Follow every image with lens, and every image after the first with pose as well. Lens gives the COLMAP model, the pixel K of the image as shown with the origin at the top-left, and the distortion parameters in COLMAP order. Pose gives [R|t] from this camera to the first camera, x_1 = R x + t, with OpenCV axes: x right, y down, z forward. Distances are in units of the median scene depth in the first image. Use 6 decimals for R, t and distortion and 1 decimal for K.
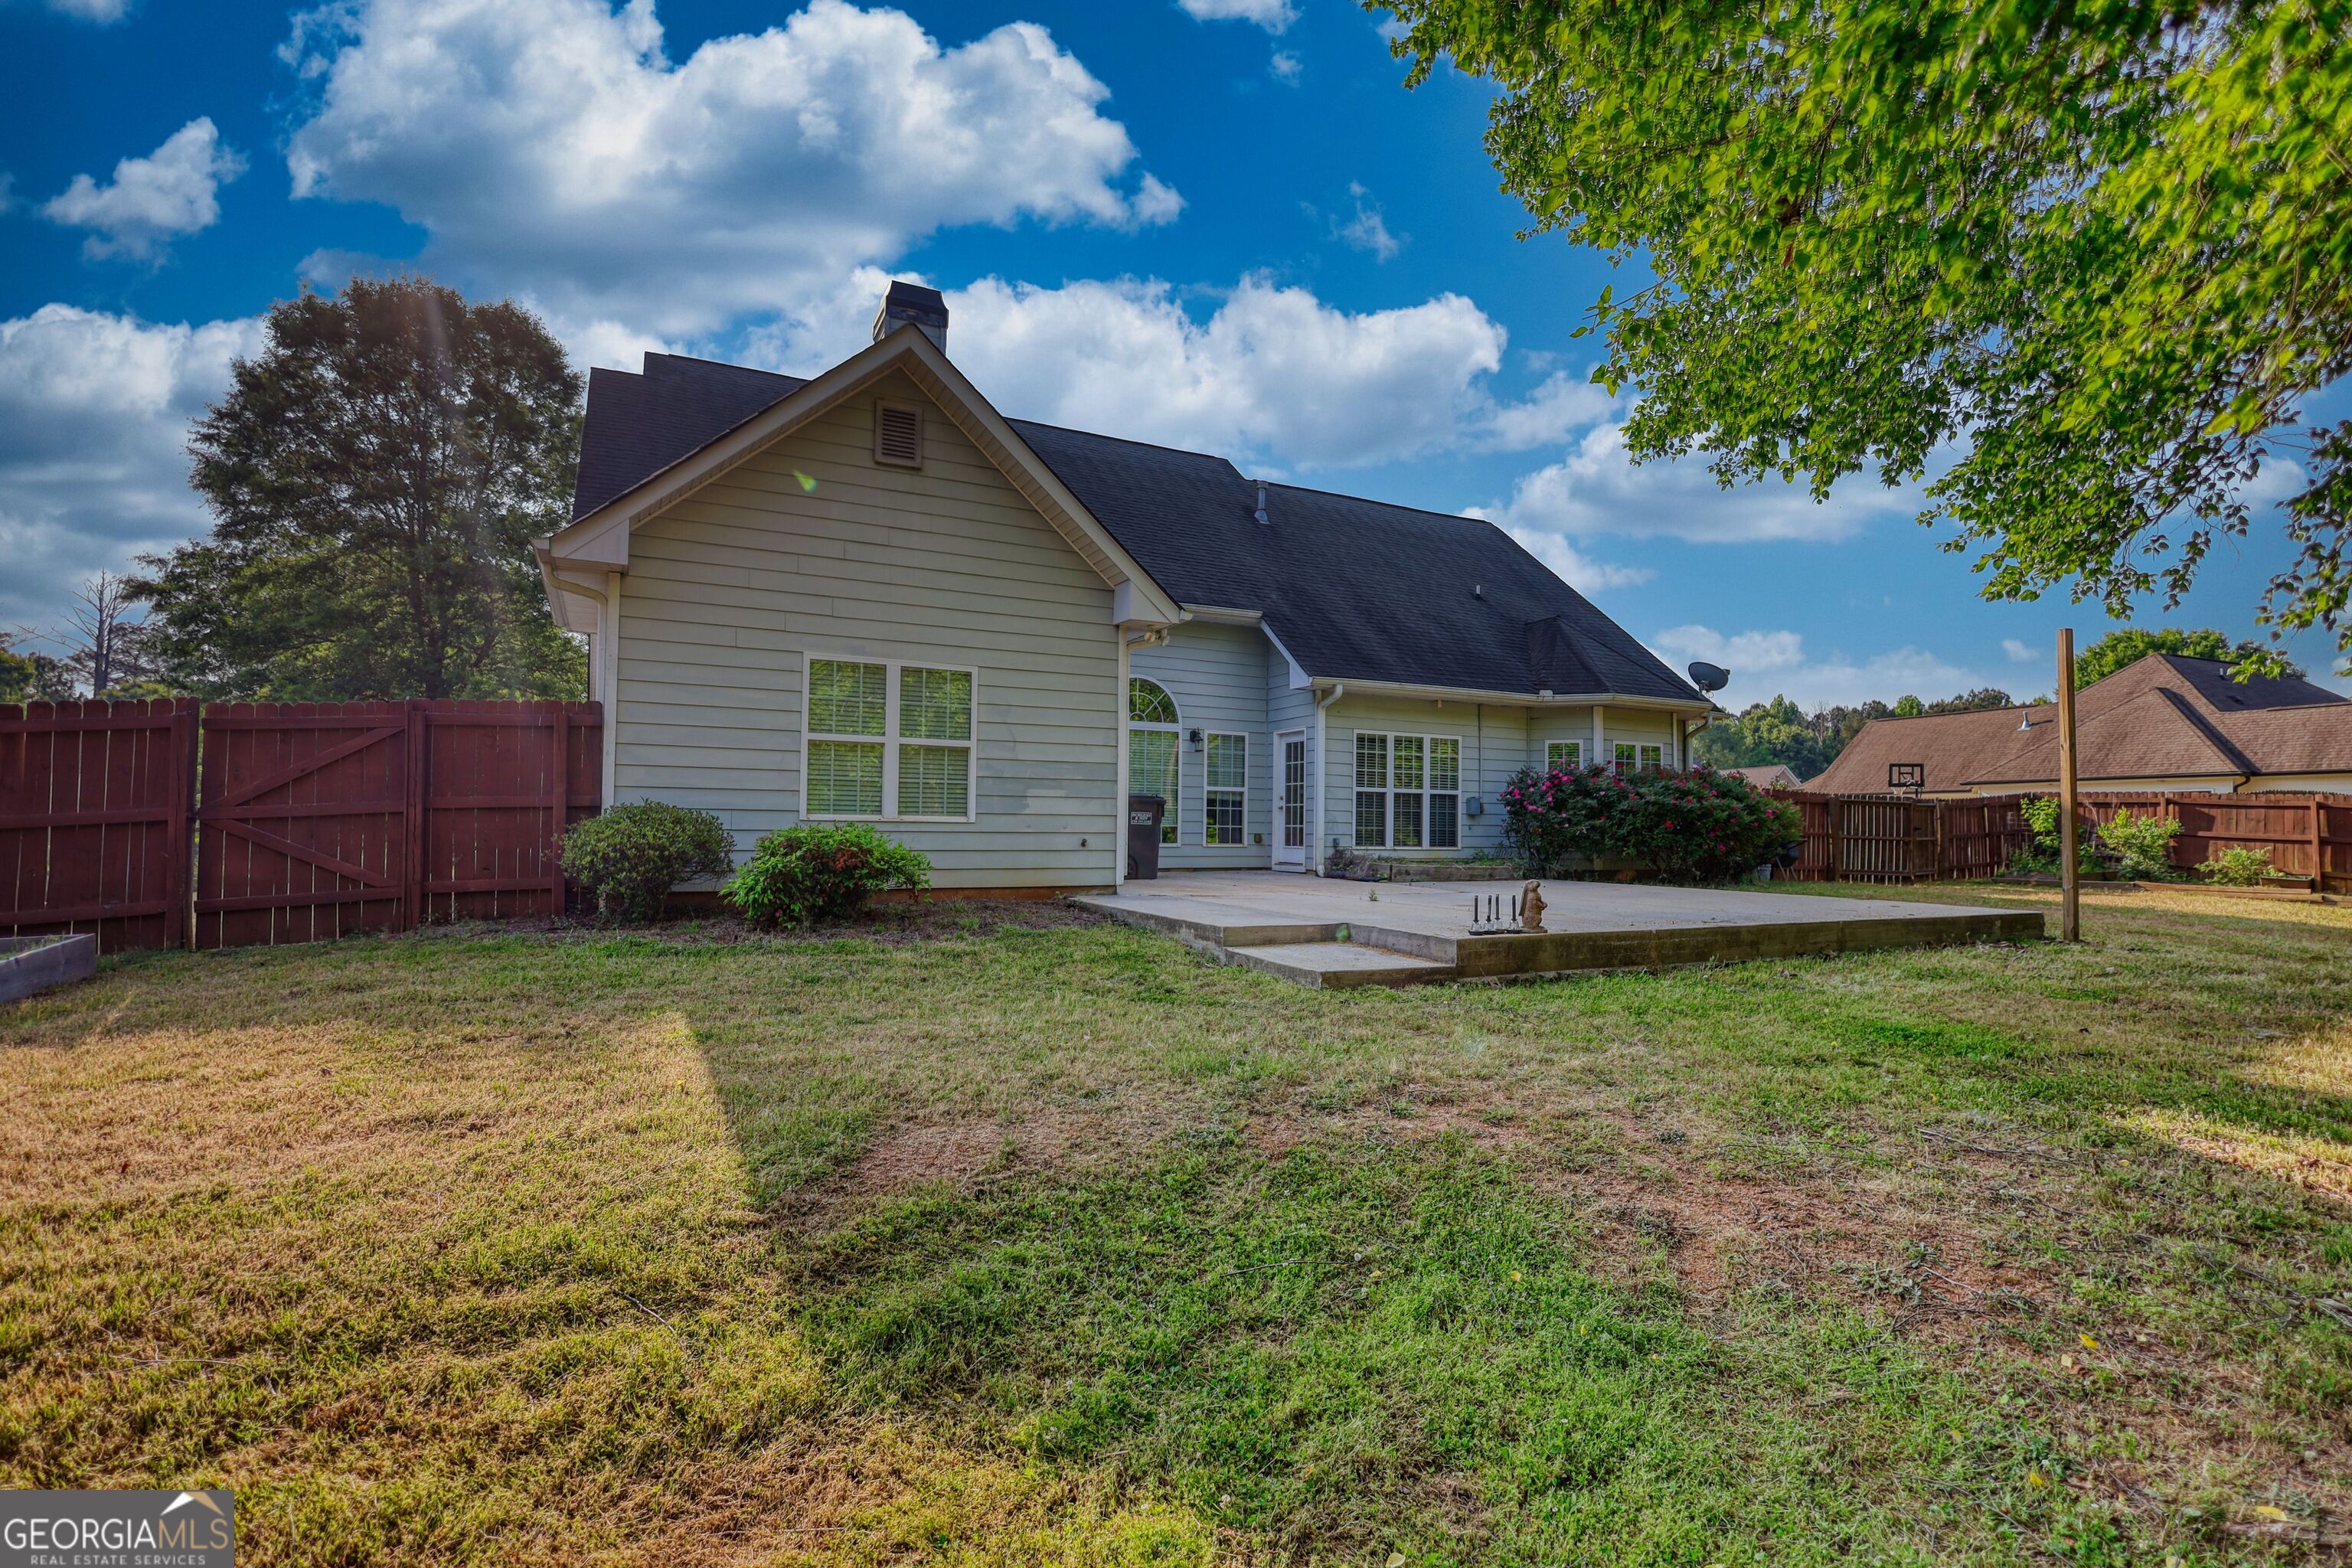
lens RADIAL K [[1169.1, 0, 1232.3], [0, 1169.1, 860.8], [0, 0, 1]] dist [-0.002239, -0.000076]
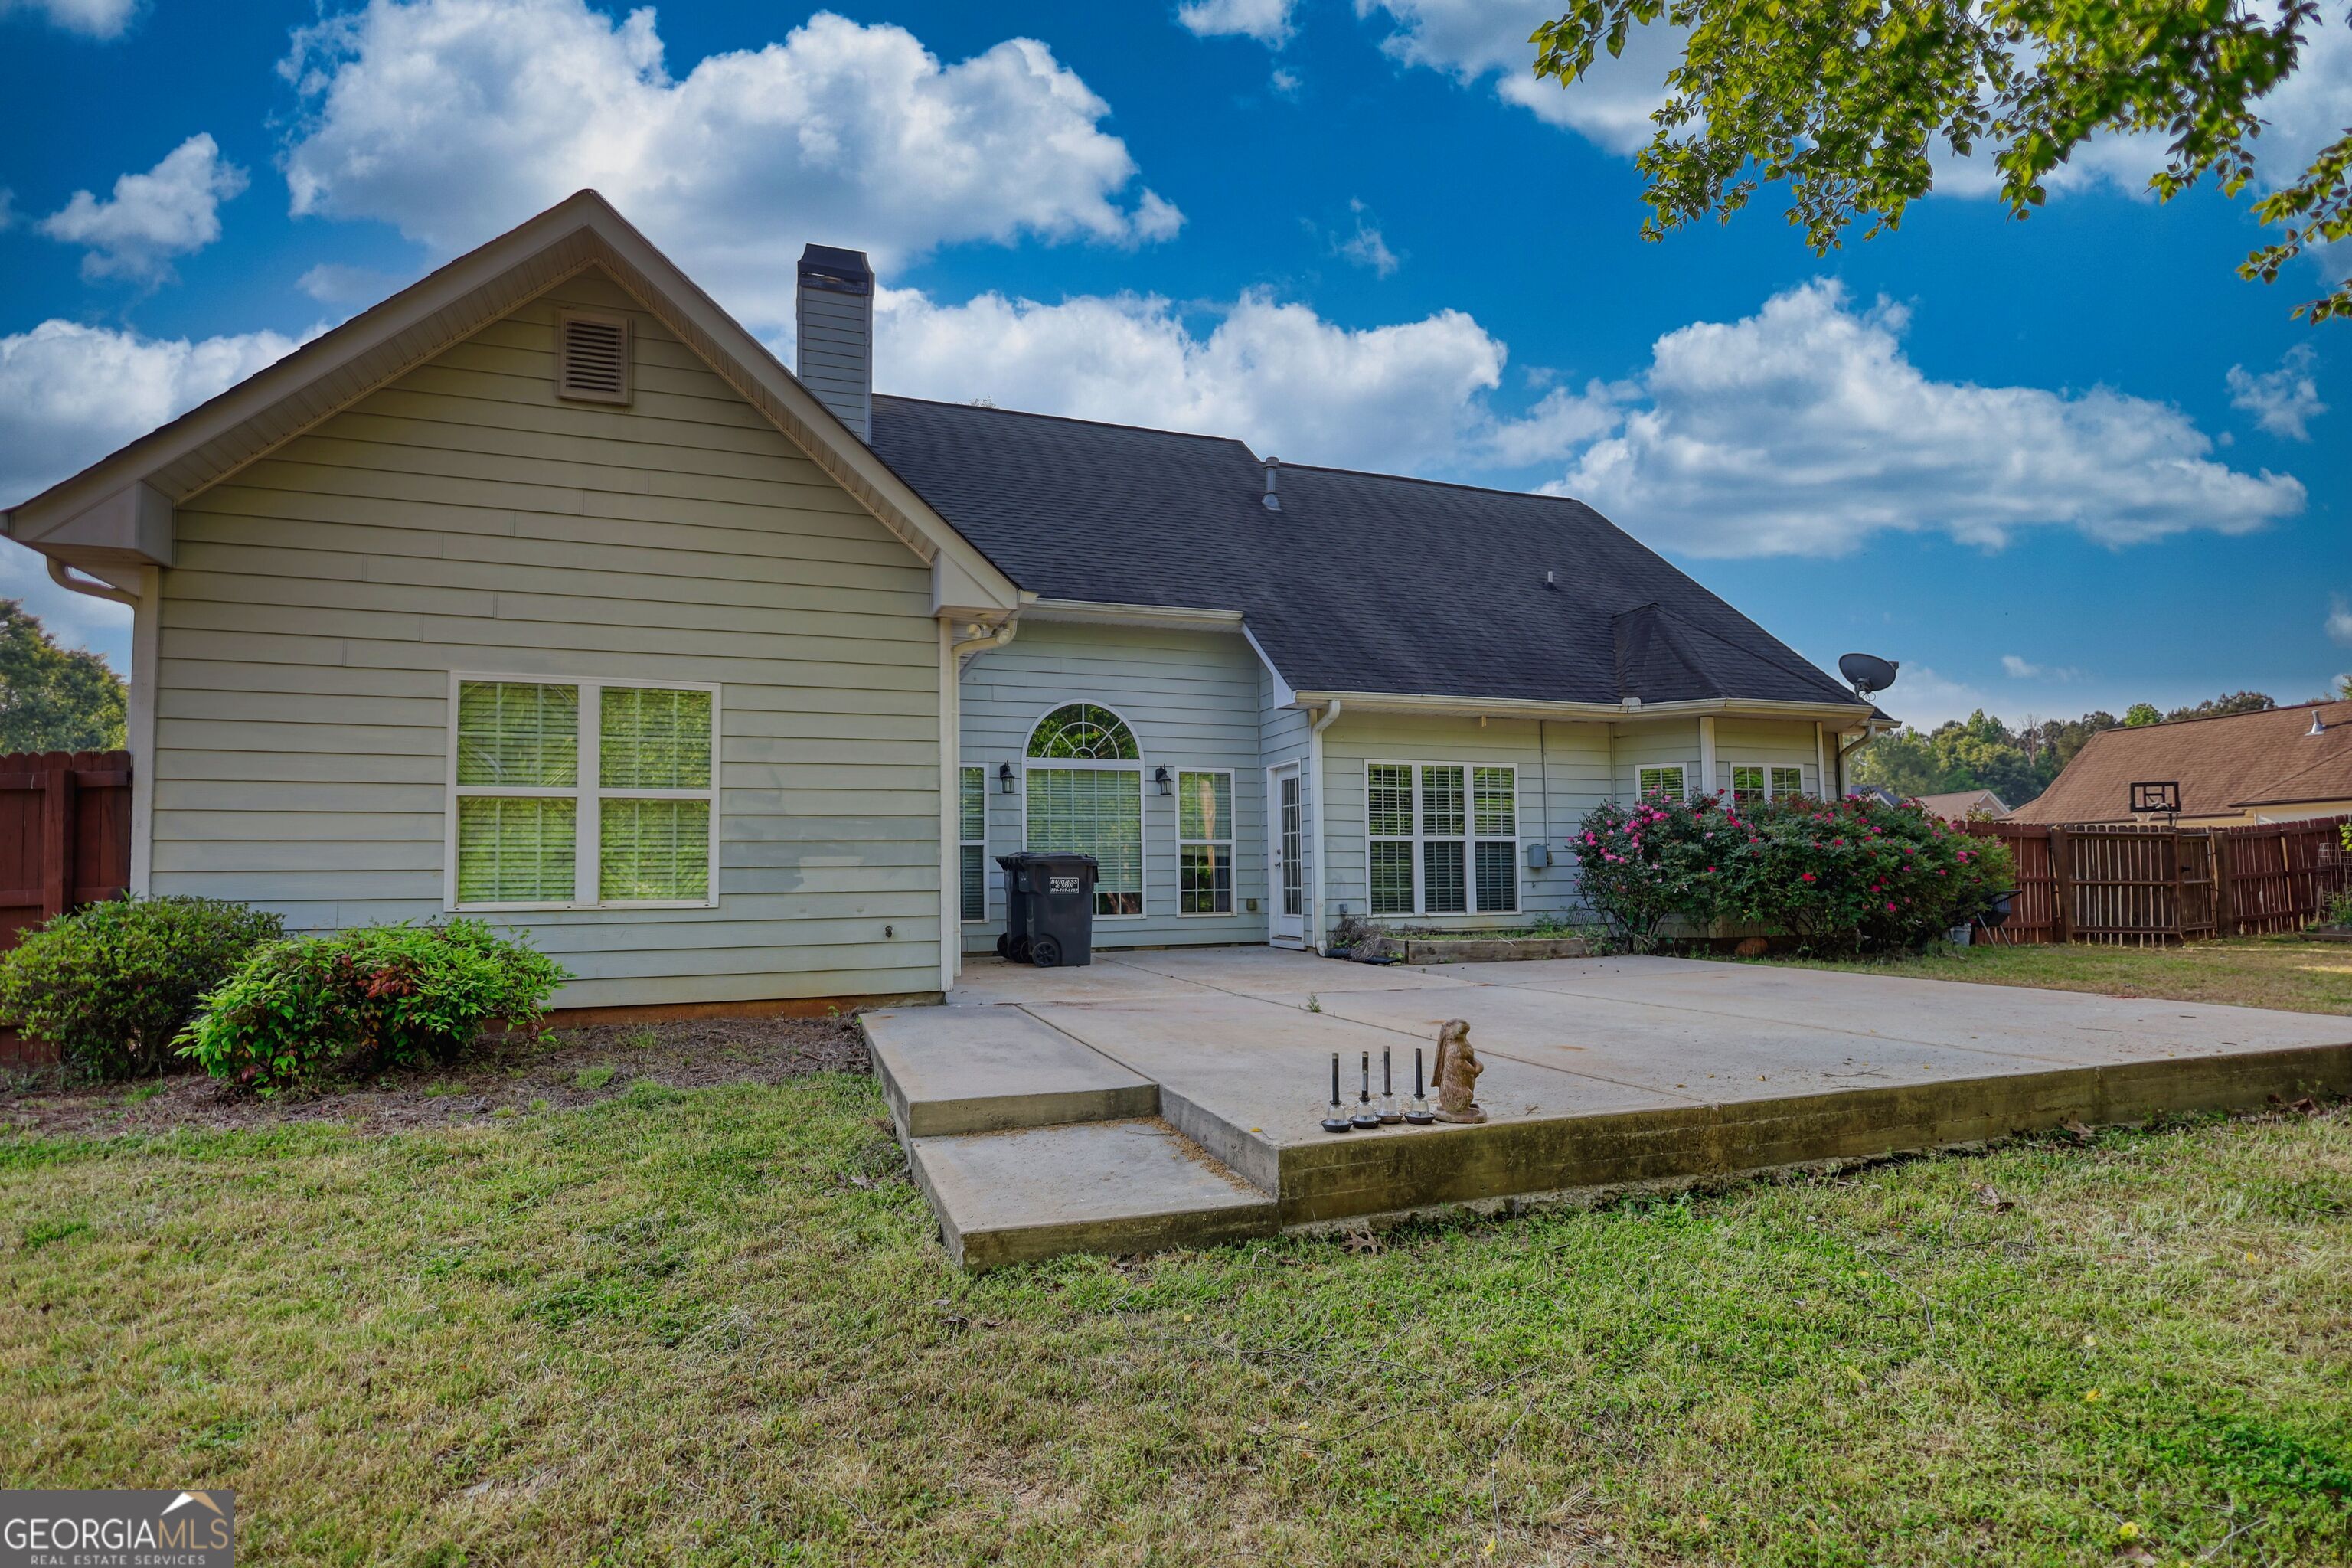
lens RADIAL K [[1169.1, 0, 1232.3], [0, 1169.1, 860.8], [0, 0, 1]] dist [-0.002239, -0.000076]
pose [[0.990423, -0.024708, -0.135835, 0.116414], [0.019312, 0.998977, -0.040901, -0.017234], [0.136706, 0.037886, 0.989887, 0.236531]]
